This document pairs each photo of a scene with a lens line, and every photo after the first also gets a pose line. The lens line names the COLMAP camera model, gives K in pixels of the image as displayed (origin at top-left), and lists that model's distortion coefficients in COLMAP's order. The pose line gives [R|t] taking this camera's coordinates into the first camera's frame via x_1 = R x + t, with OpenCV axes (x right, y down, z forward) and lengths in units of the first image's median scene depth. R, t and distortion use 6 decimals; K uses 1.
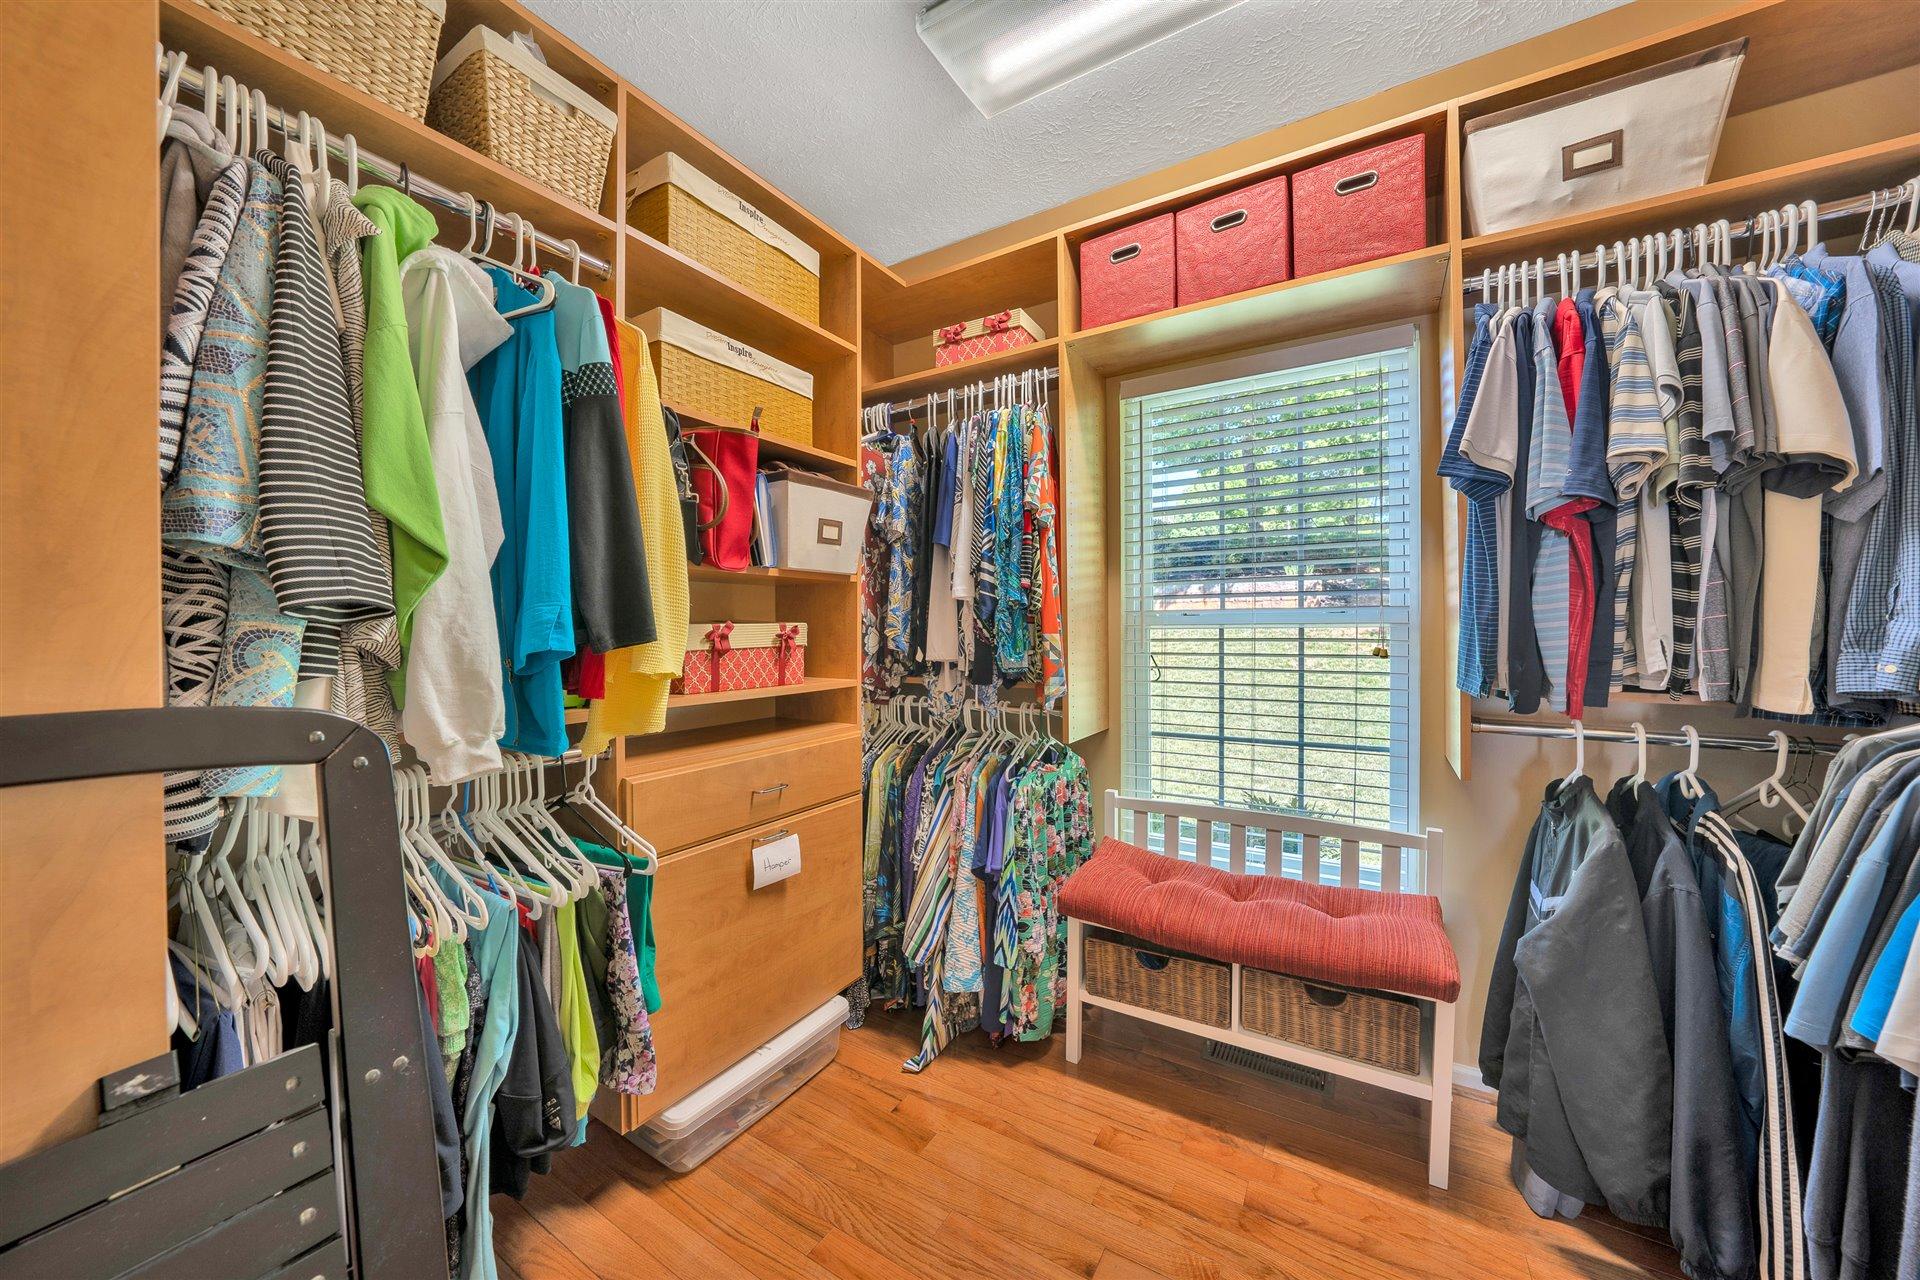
lens RADIAL K [[676.7, 0, 953.8], [0, 676.7, 633.5], [0, 0, 1]] dist [-0.010665, 0.001015]
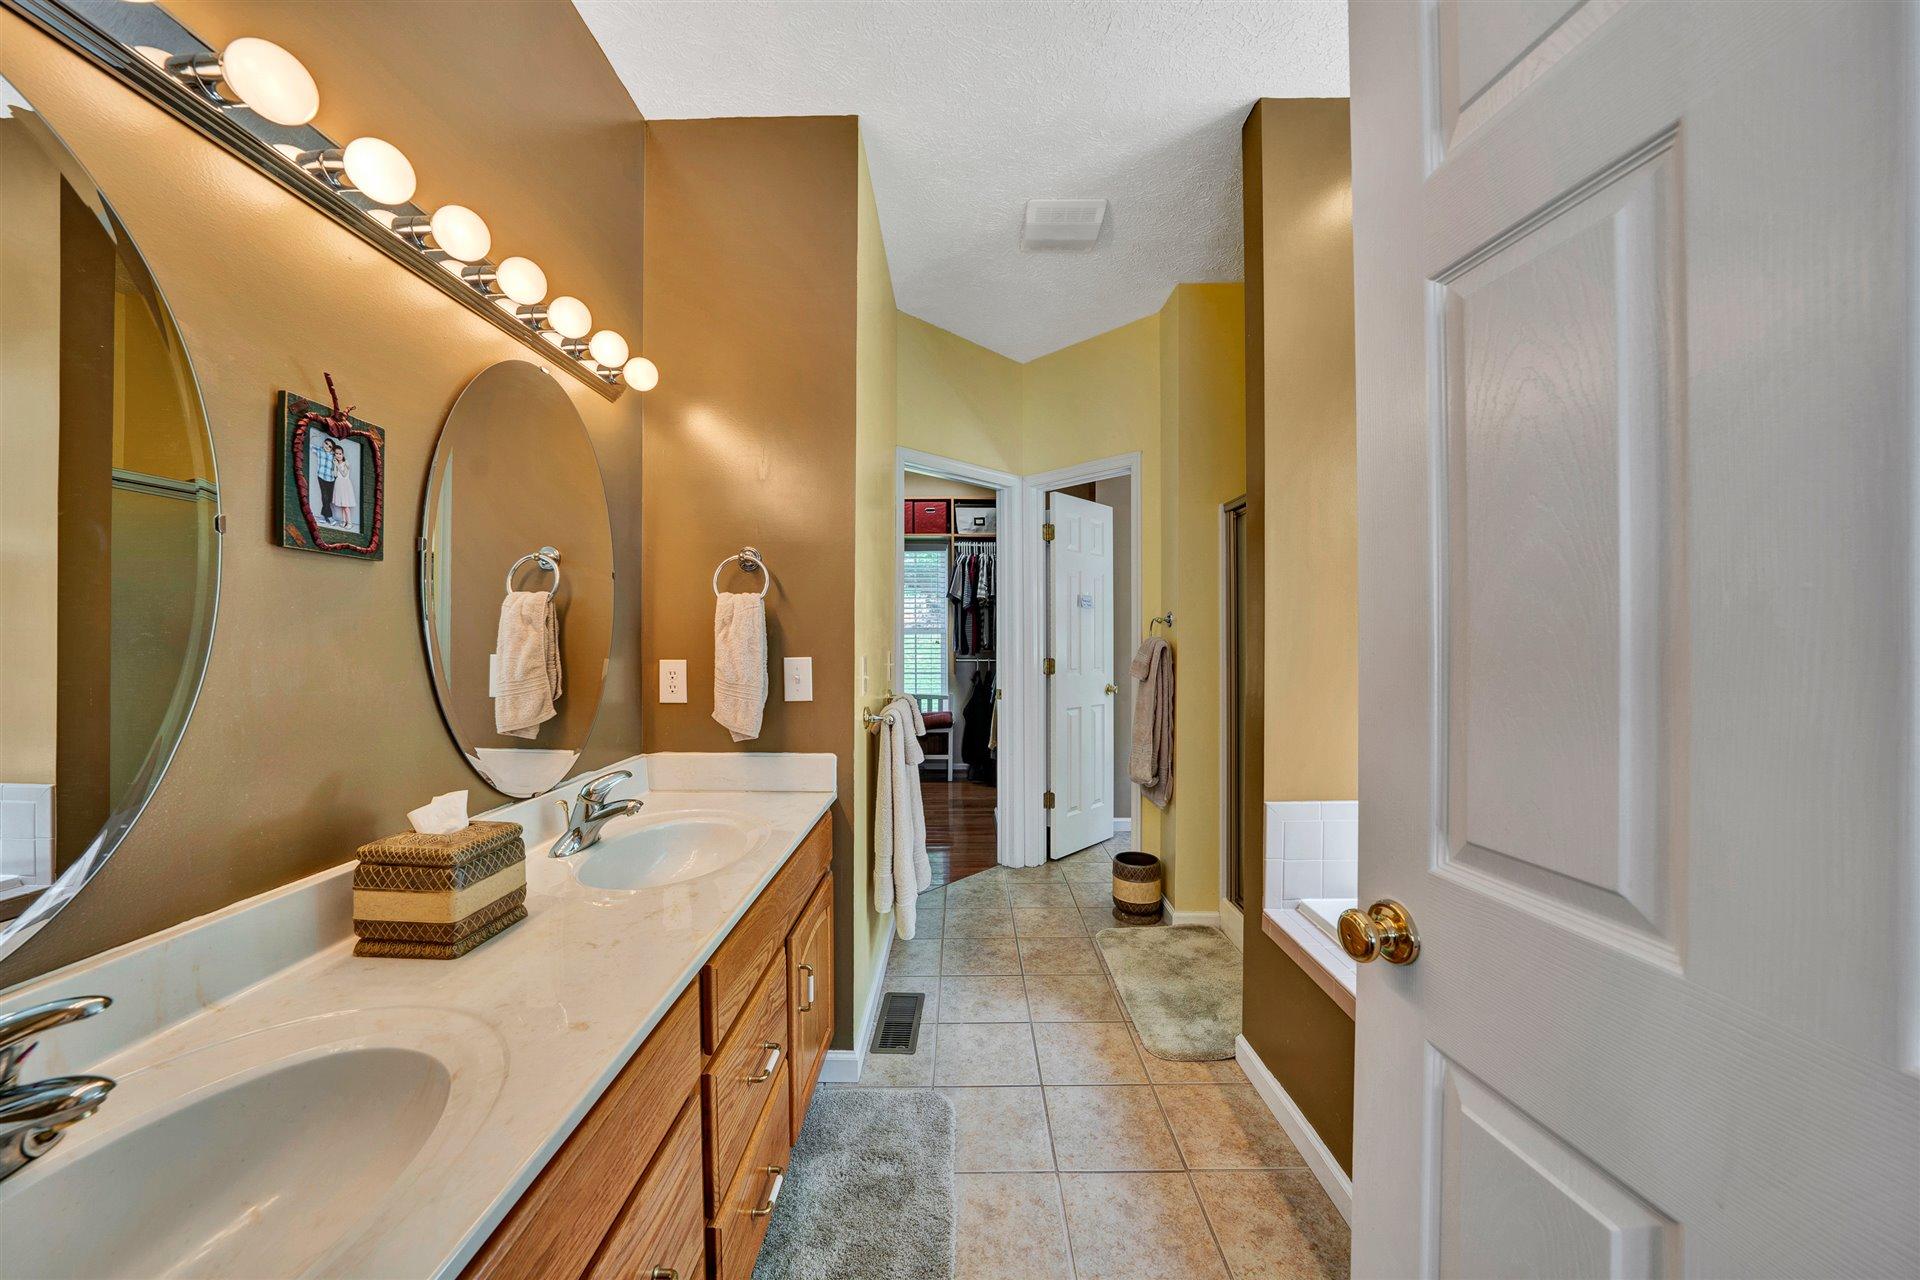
lens RADIAL K [[676.7, 0, 966.8], [0, 676.7, 635.5], [0, 0, 1]] dist [-0.010665, 0.001015]
pose [[0.853520, 0.003377, 0.521049, -1.208499], [0.001209, 0.999963, -0.008462, 0.031469], [-0.521058, 0.007852, 0.853485, -2.362707]]
